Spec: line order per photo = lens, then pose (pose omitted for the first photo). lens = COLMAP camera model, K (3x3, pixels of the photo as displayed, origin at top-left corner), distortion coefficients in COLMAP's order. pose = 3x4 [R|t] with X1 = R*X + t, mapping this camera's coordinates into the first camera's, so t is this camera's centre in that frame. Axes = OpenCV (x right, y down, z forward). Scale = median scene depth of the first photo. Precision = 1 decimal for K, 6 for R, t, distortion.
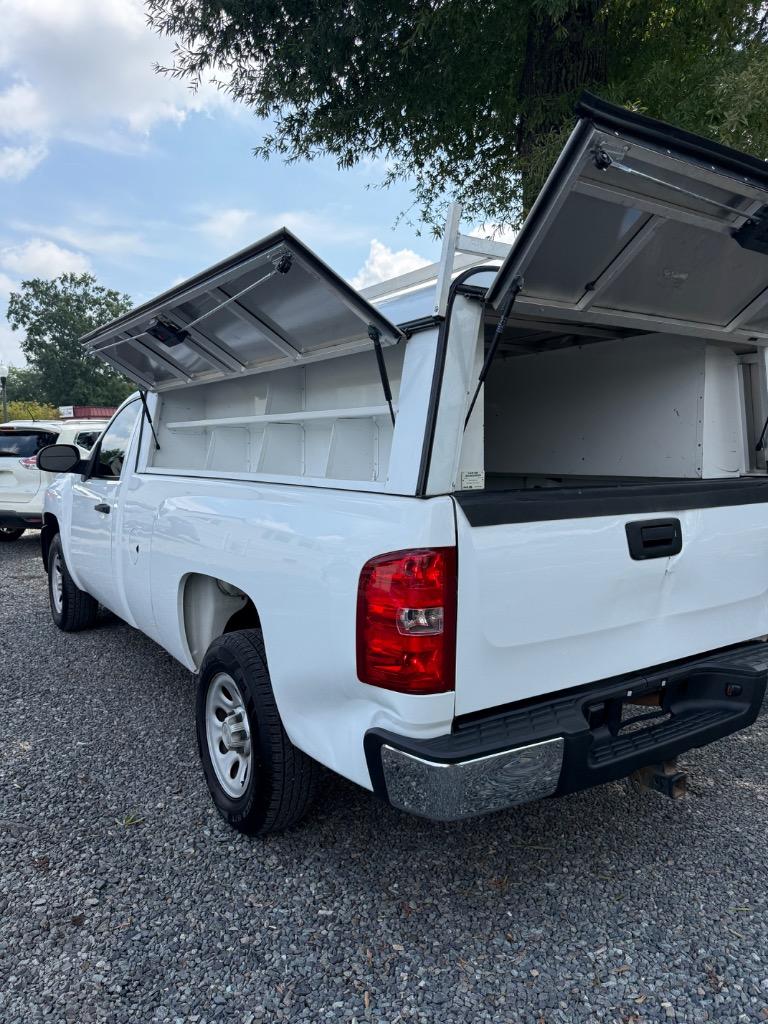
lens RADIAL K [[735.1, 0, 384.0], [0, 735.1, 512.0], [0, 0, 1]] dist [0.008541, 0.007011]
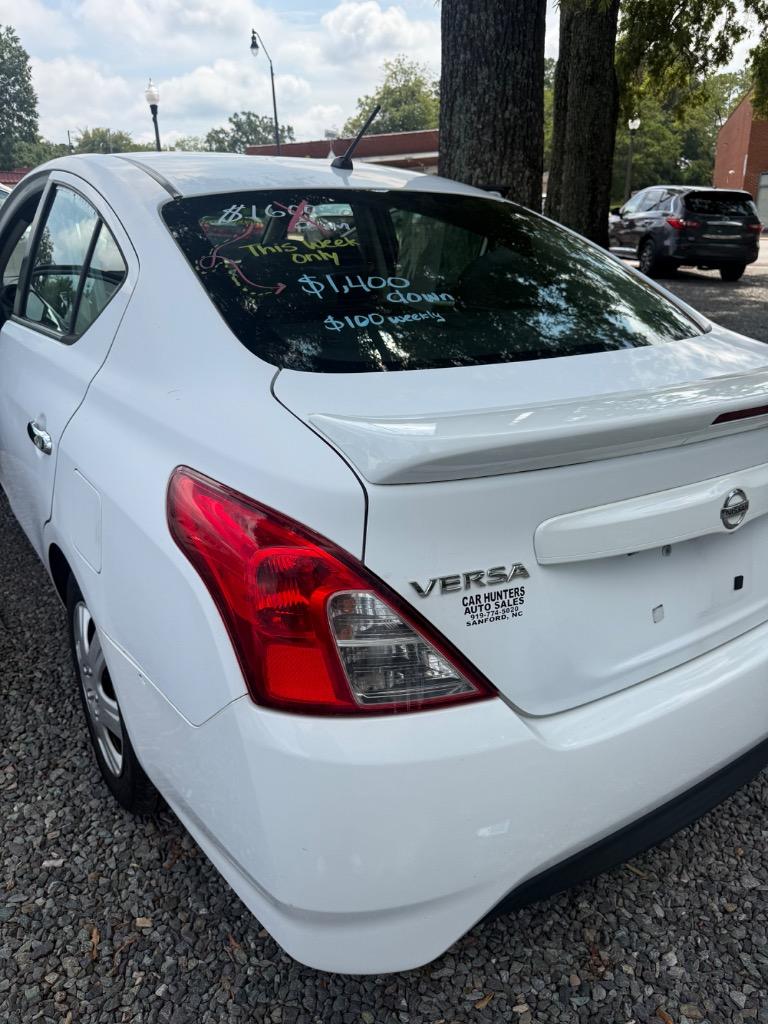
lens RADIAL K [[749.9, 0, 359.6], [0, 749.9, 510.7], [0, 0, 1]] dist [0.002619, -0.002214]
pose [[0.998593, -0.022025, 0.048229, 0.198909], [0.007940, 0.961501, 0.274686, 0.041623], [-0.052422, -0.273917, 0.960324, 0.448393]]
